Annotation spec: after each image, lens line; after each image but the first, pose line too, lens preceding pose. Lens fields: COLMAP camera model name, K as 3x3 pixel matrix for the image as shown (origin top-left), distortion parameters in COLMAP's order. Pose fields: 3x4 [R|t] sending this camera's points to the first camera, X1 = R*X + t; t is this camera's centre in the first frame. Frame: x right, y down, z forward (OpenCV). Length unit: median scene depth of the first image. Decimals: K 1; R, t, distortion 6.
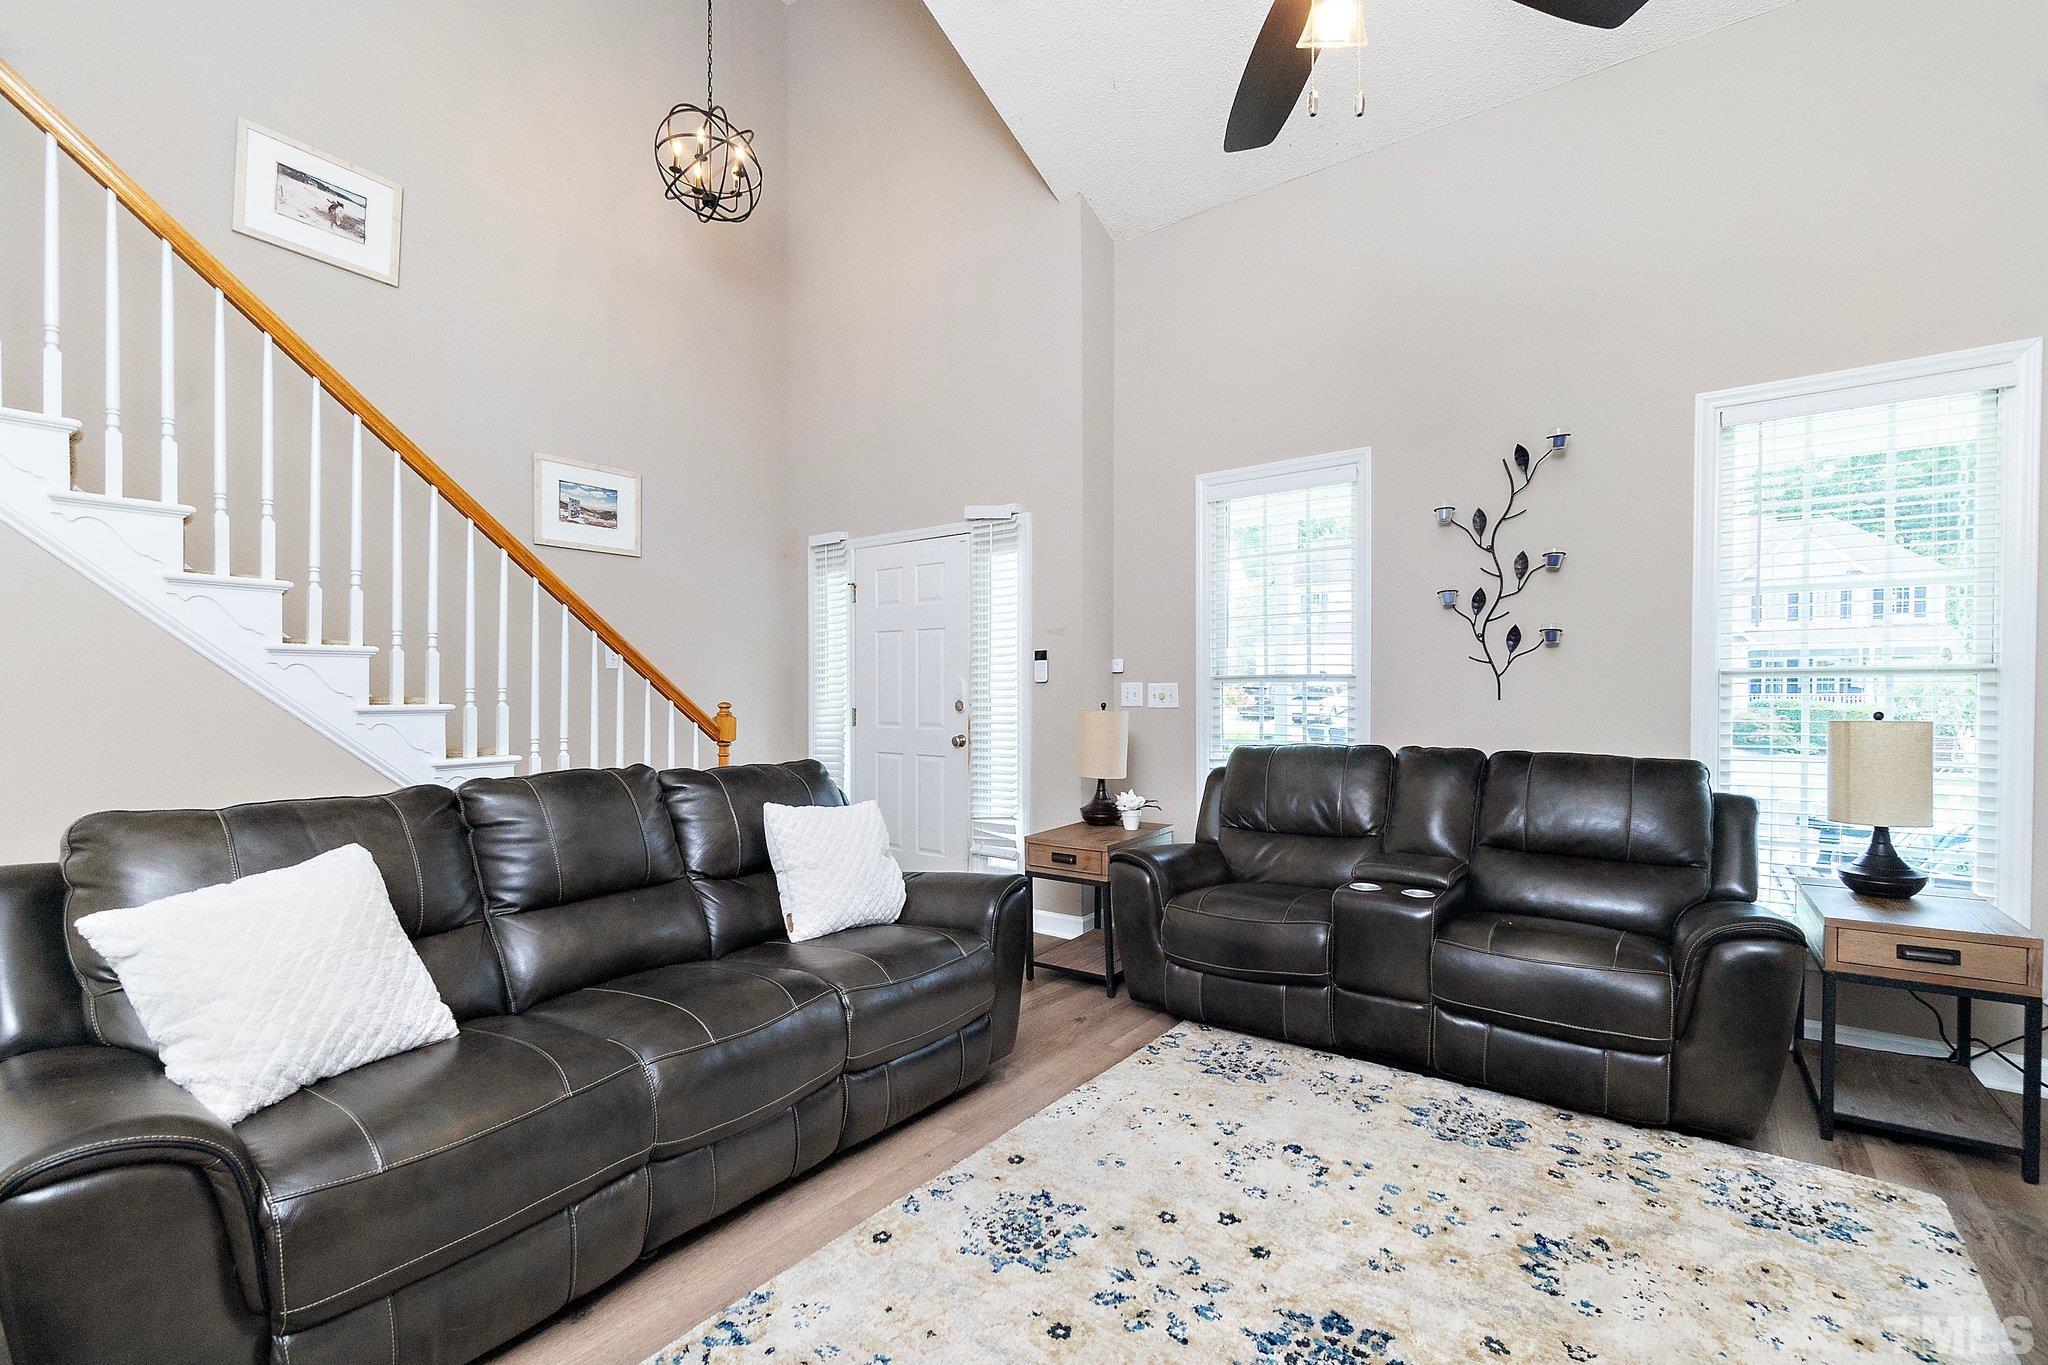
lens RADIAL K [[883.8, 0, 1030.1], [0, 883.8, 693.9], [0, 0, 1]] dist [-0.002052, -0.000164]
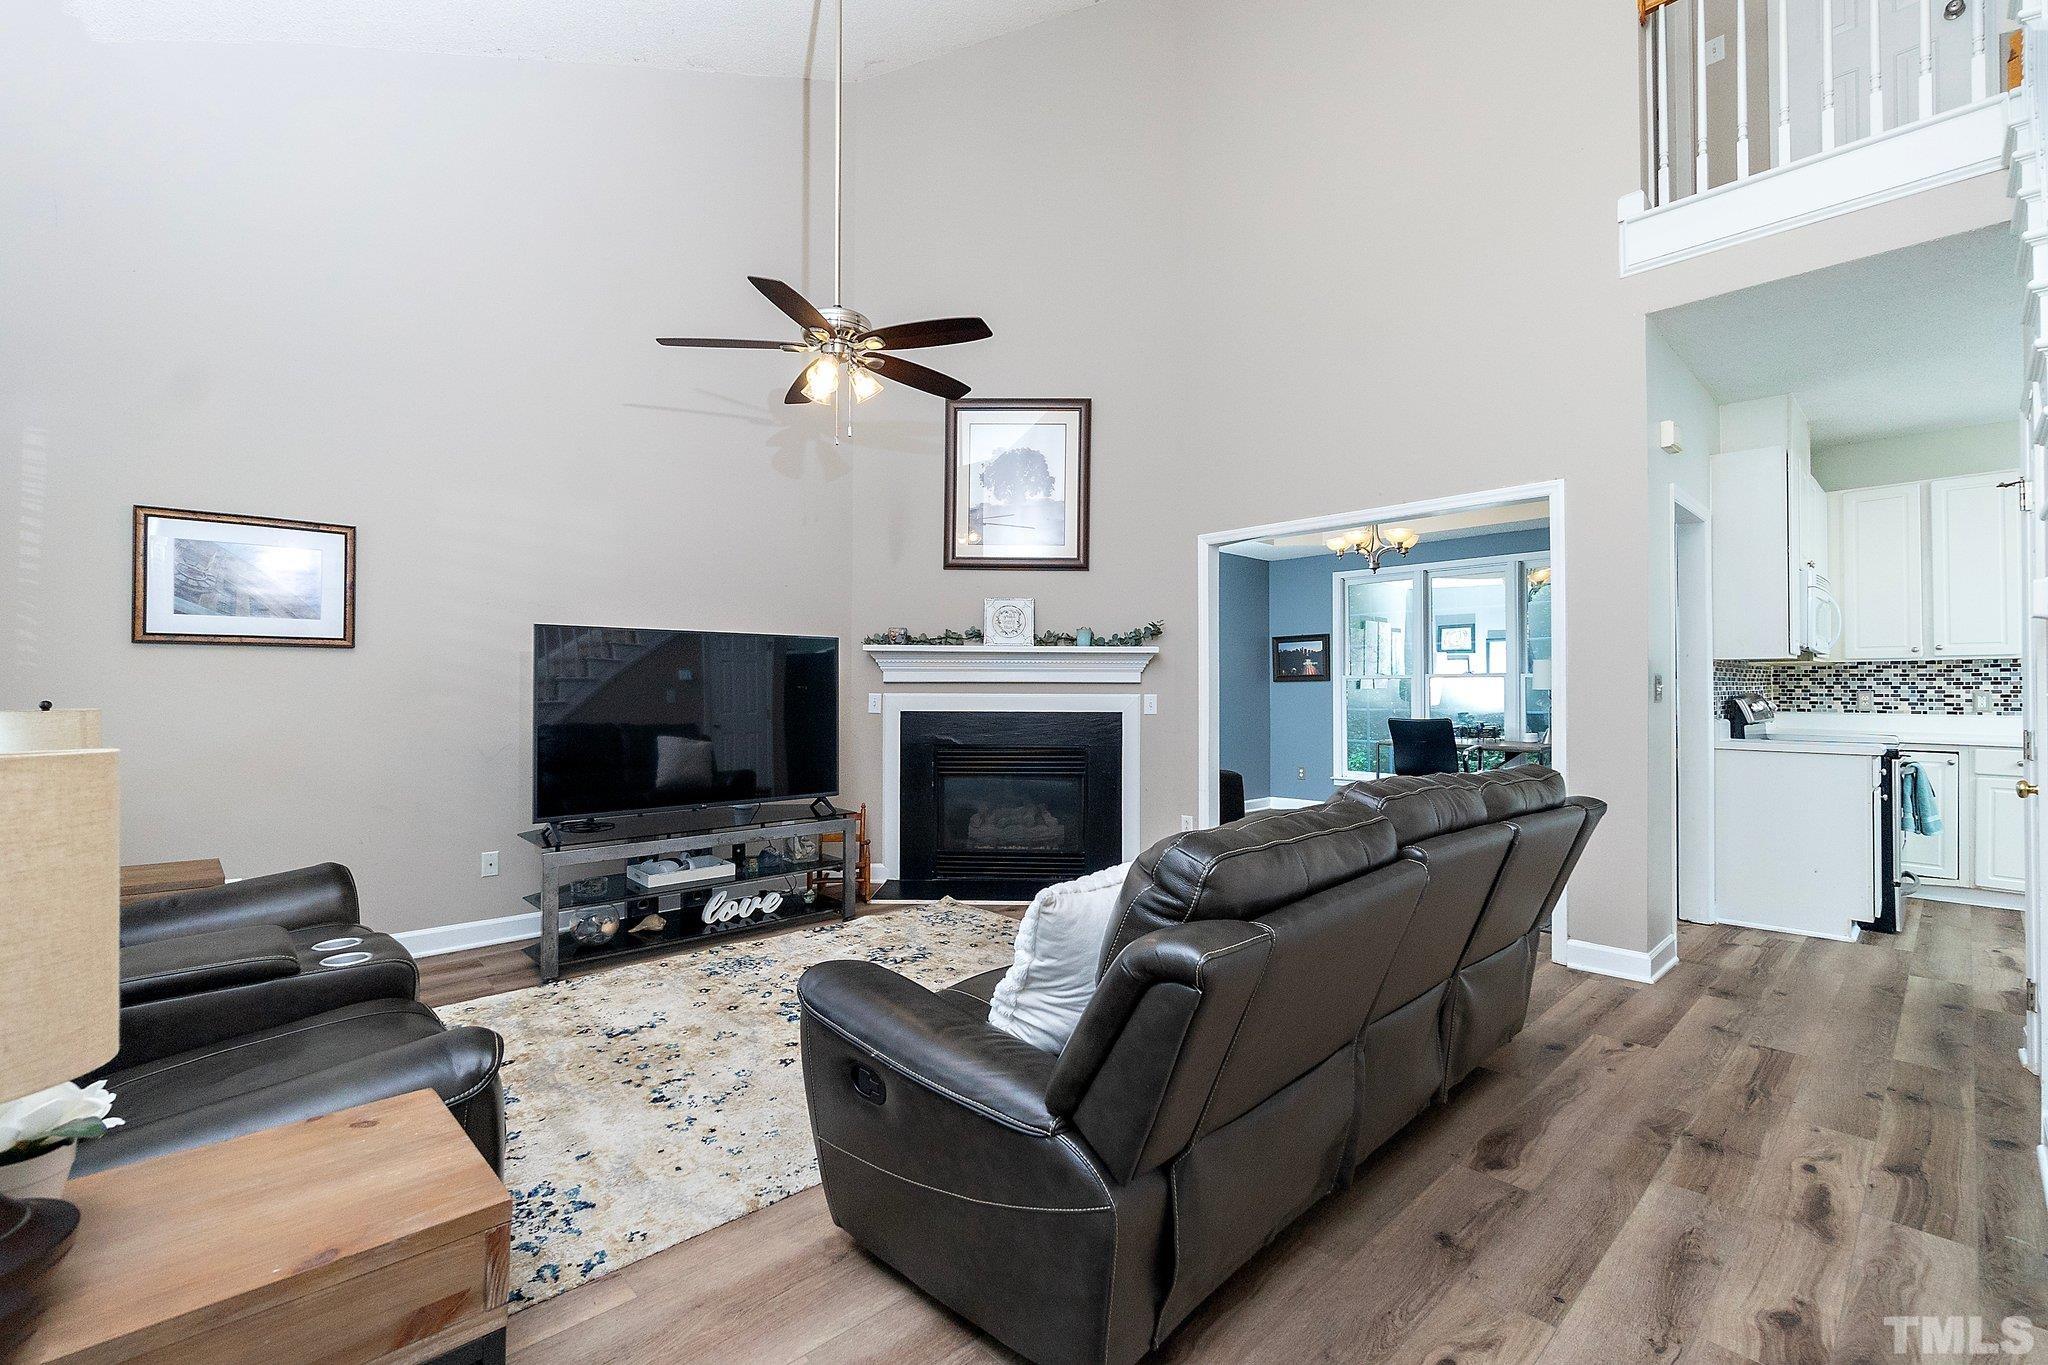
lens RADIAL K [[883.8, 0, 1028.3], [0, 883.8, 681.6], [0, 0, 1]] dist [-0.002052, -0.000164]
pose [[-0.984074, -0.002007, 0.177747, -0.276353], [-0.002994, 0.999982, -0.005285, 0.001374], [-0.177733, -0.005733, -0.984062, 1.605159]]
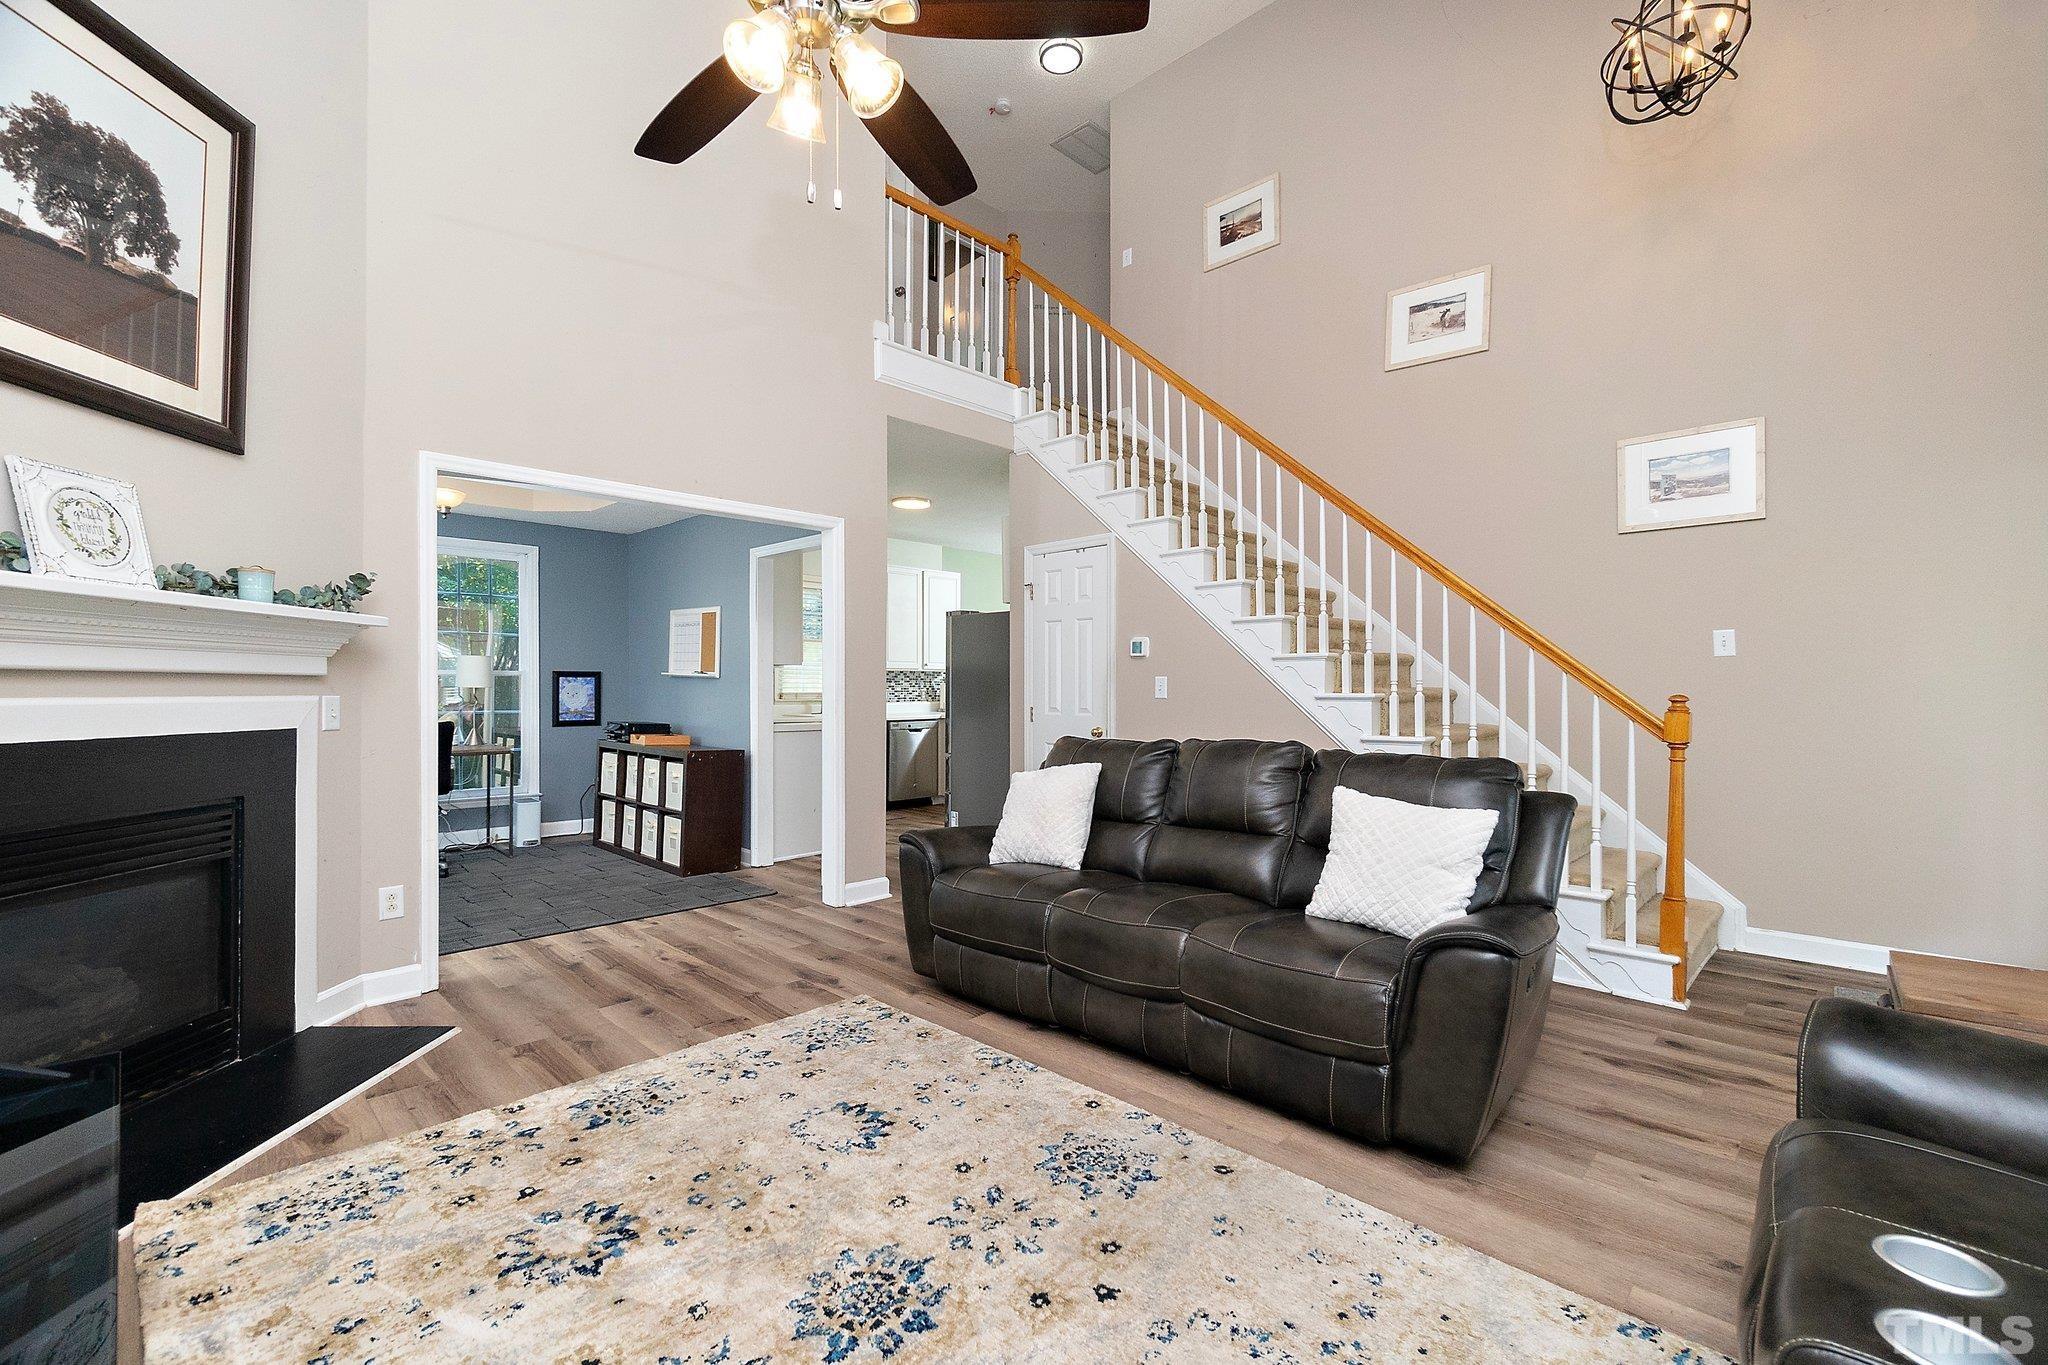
lens RADIAL K [[883.8, 0, 1026.6], [0, 883.8, 683.3], [0, 0, 1]] dist [-0.002052, -0.000164]
pose [[-0.130290, -0.010920, -0.991416, 0.754611], [-0.002392, 0.999940, -0.010699, 0.012385], [0.991473, 0.000977, -0.130309, 0.720864]]
